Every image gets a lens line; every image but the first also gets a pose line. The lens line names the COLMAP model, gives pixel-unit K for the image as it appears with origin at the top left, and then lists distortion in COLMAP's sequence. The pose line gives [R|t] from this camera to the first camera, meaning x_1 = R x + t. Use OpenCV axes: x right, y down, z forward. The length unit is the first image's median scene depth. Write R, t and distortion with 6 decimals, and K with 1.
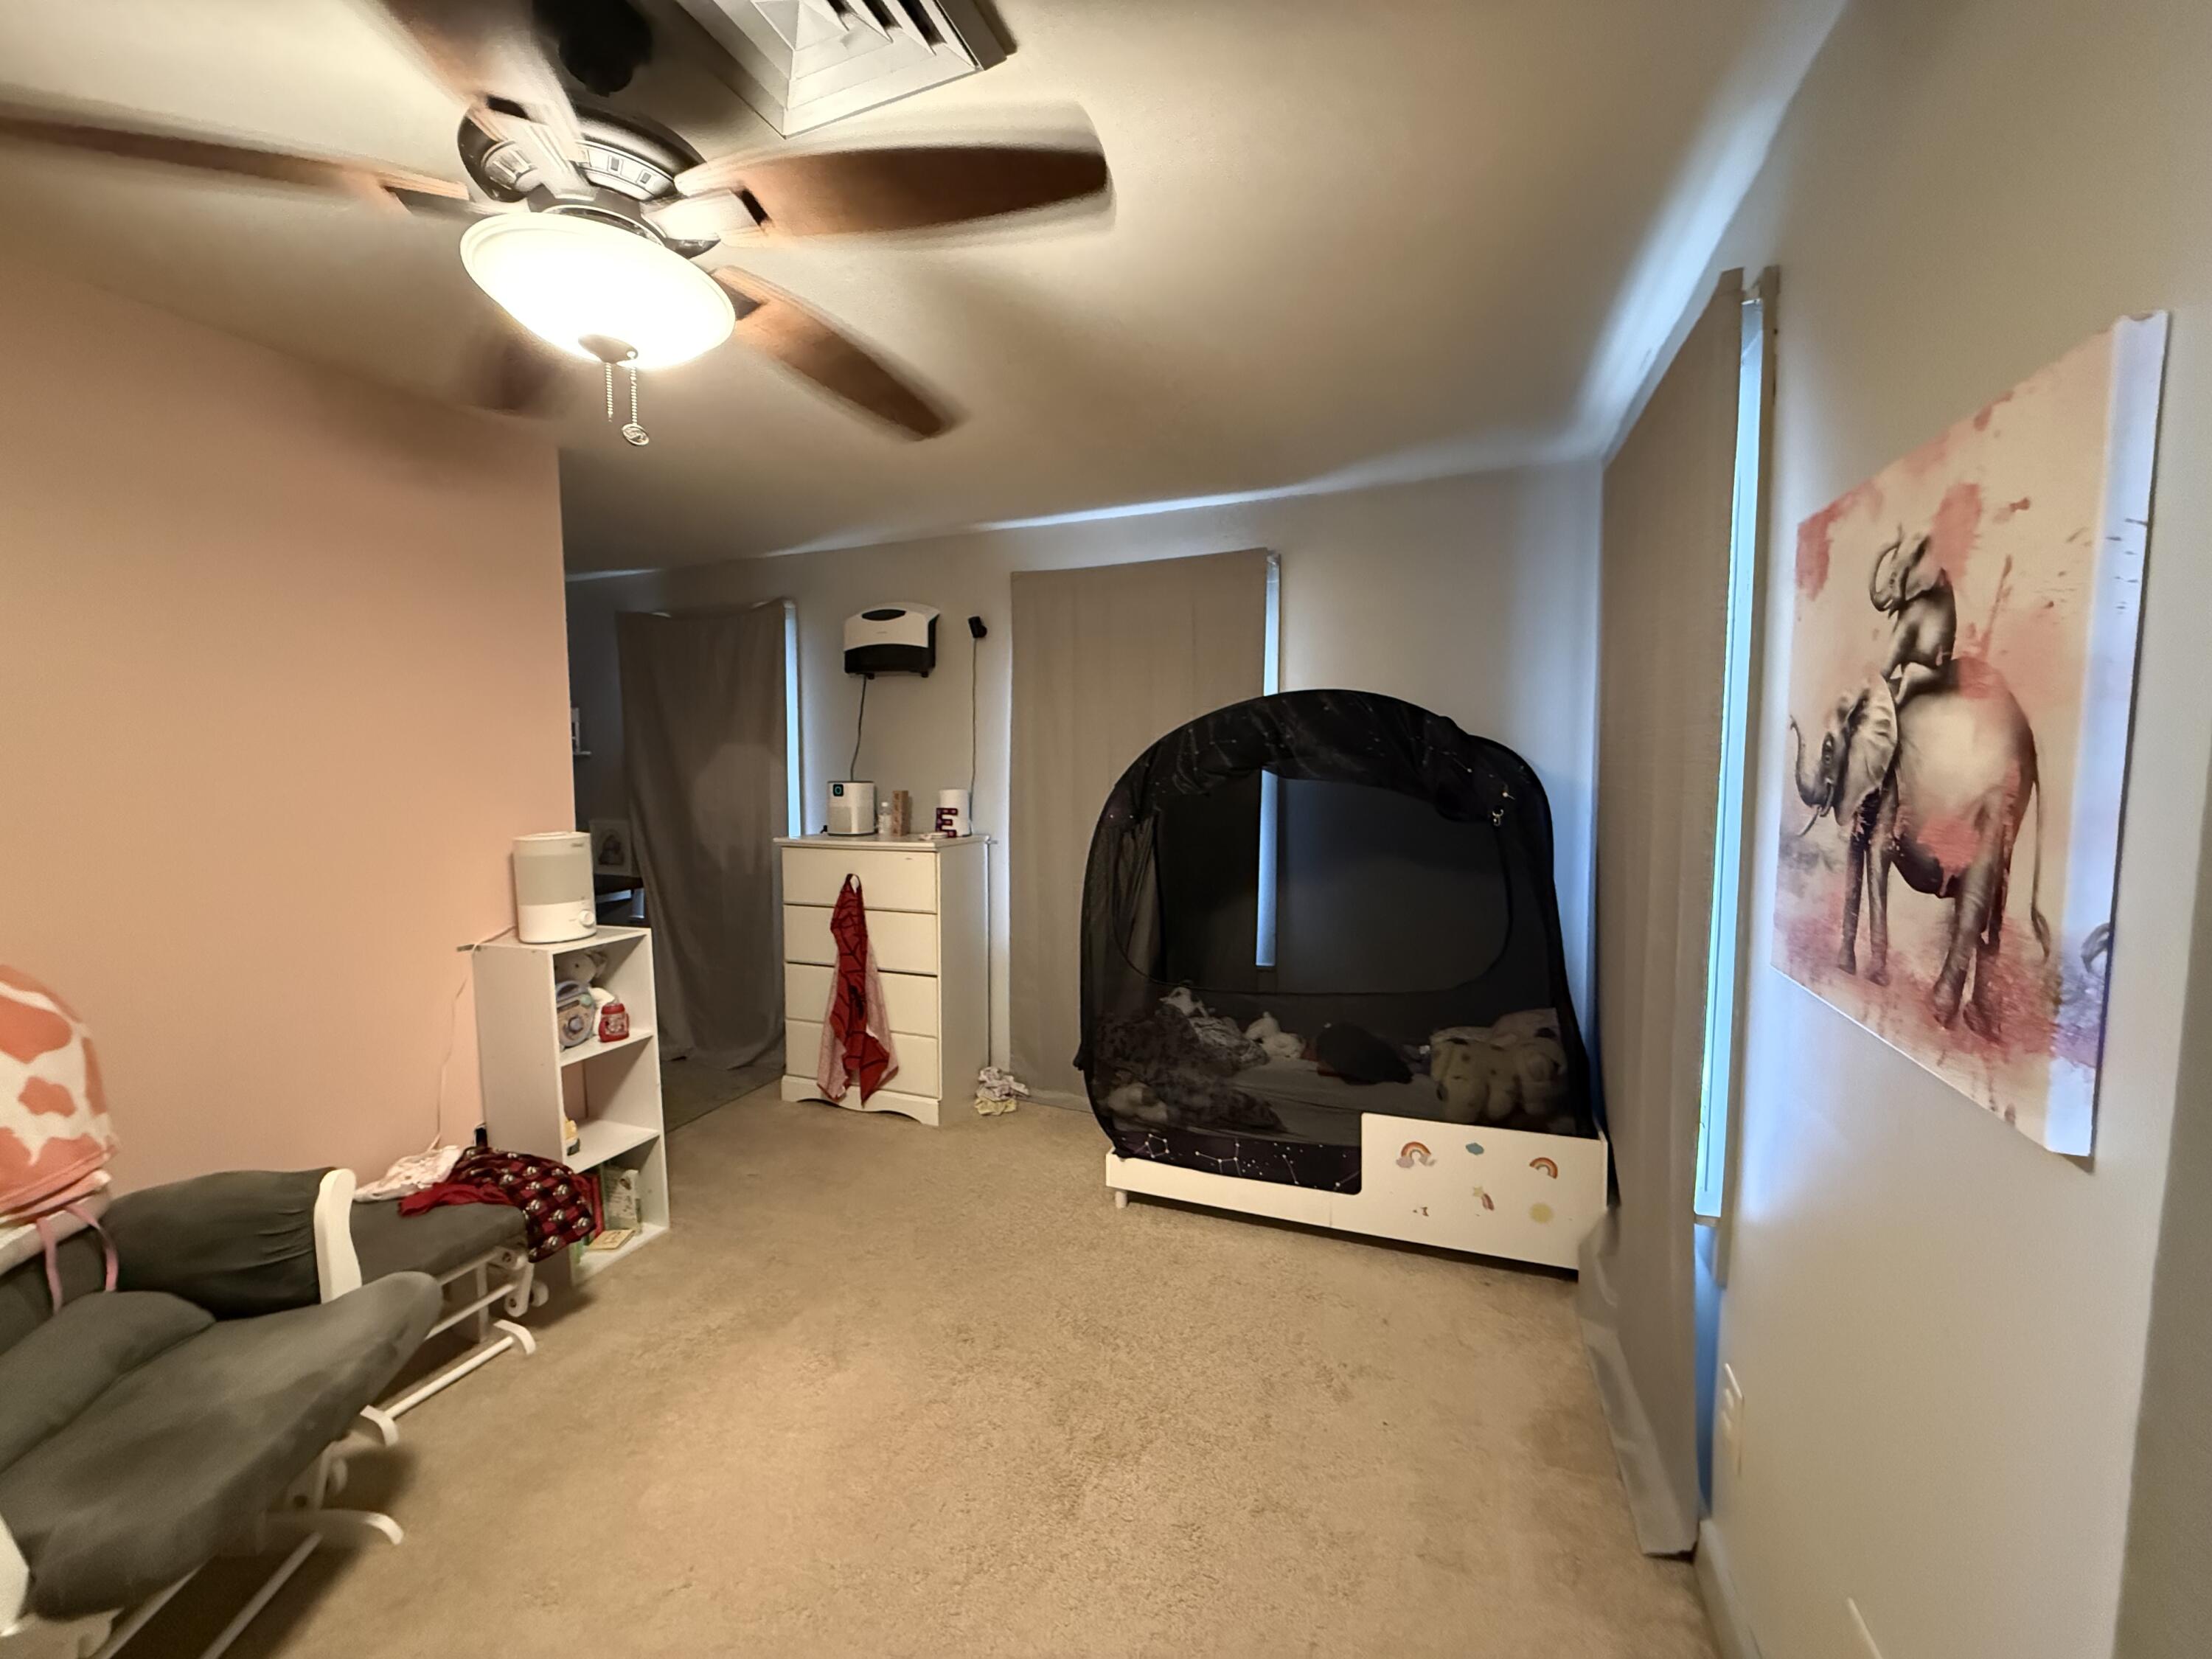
lens RADIAL K [[881.6, 0, 1101.0], [0, 881.6, 830.9], [0, 0, 1]] dist [-0.003829, 0.000666]
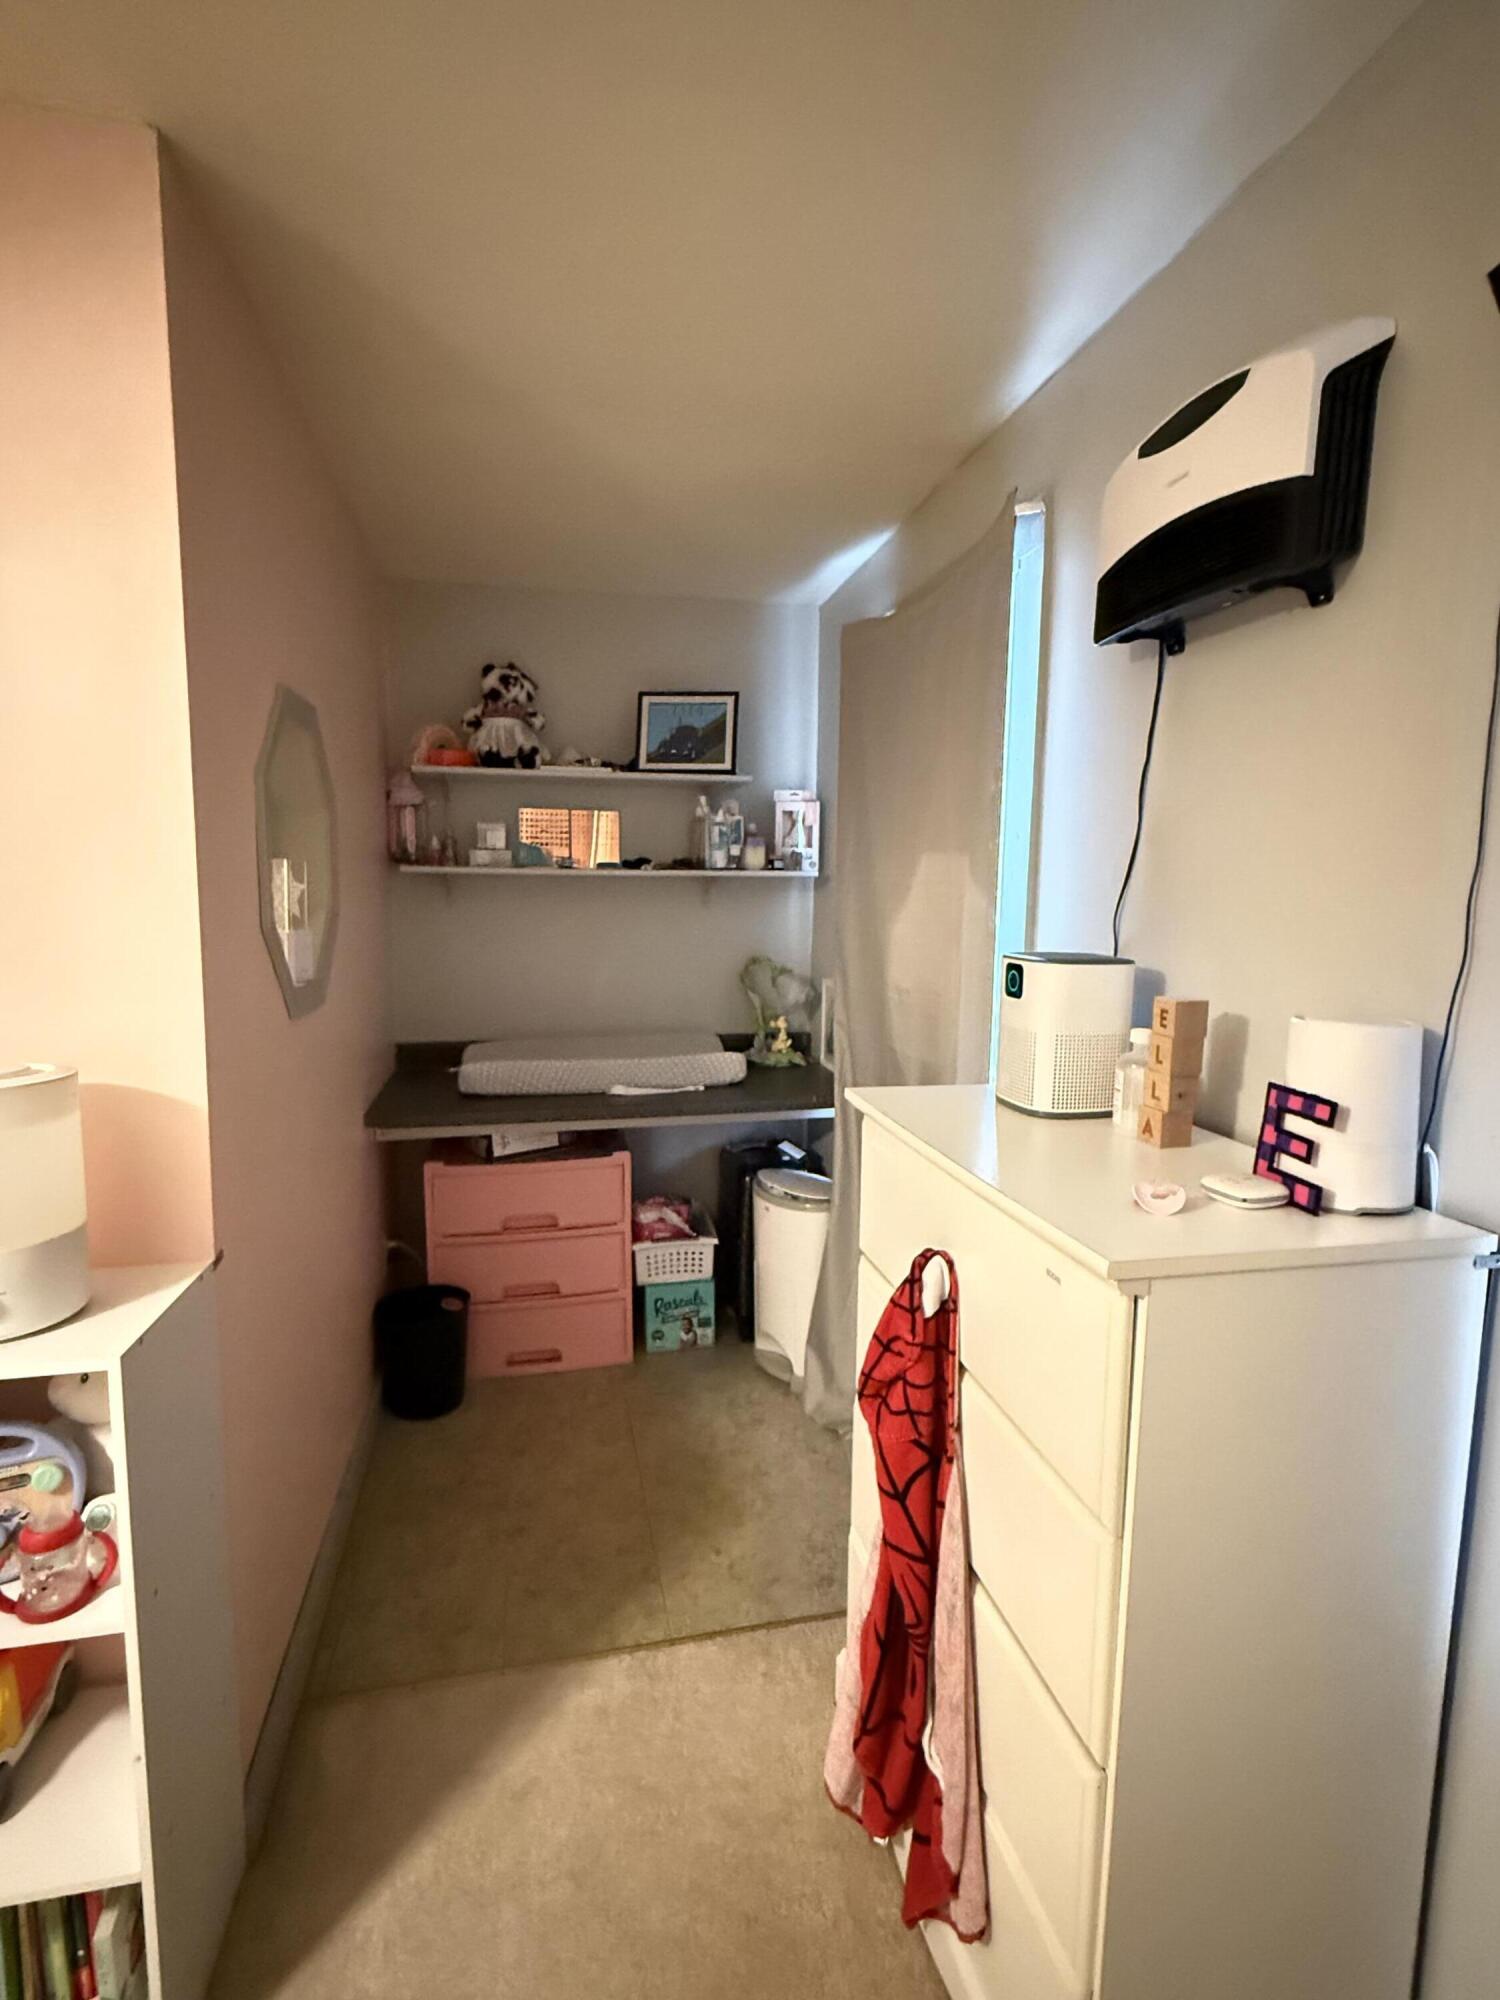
lens RADIAL K [[985.3, 0, 747.4], [0, 985.3, 994.1], [0, 0, 1]] dist [-0.000051, -0.000282]
pose [[0.542156, 0.097983, -0.834545, -0.026375], [-0.070462, 0.994981, 0.071045, -0.062797], [0.837318, 0.020287, 0.546339, 0.707487]]
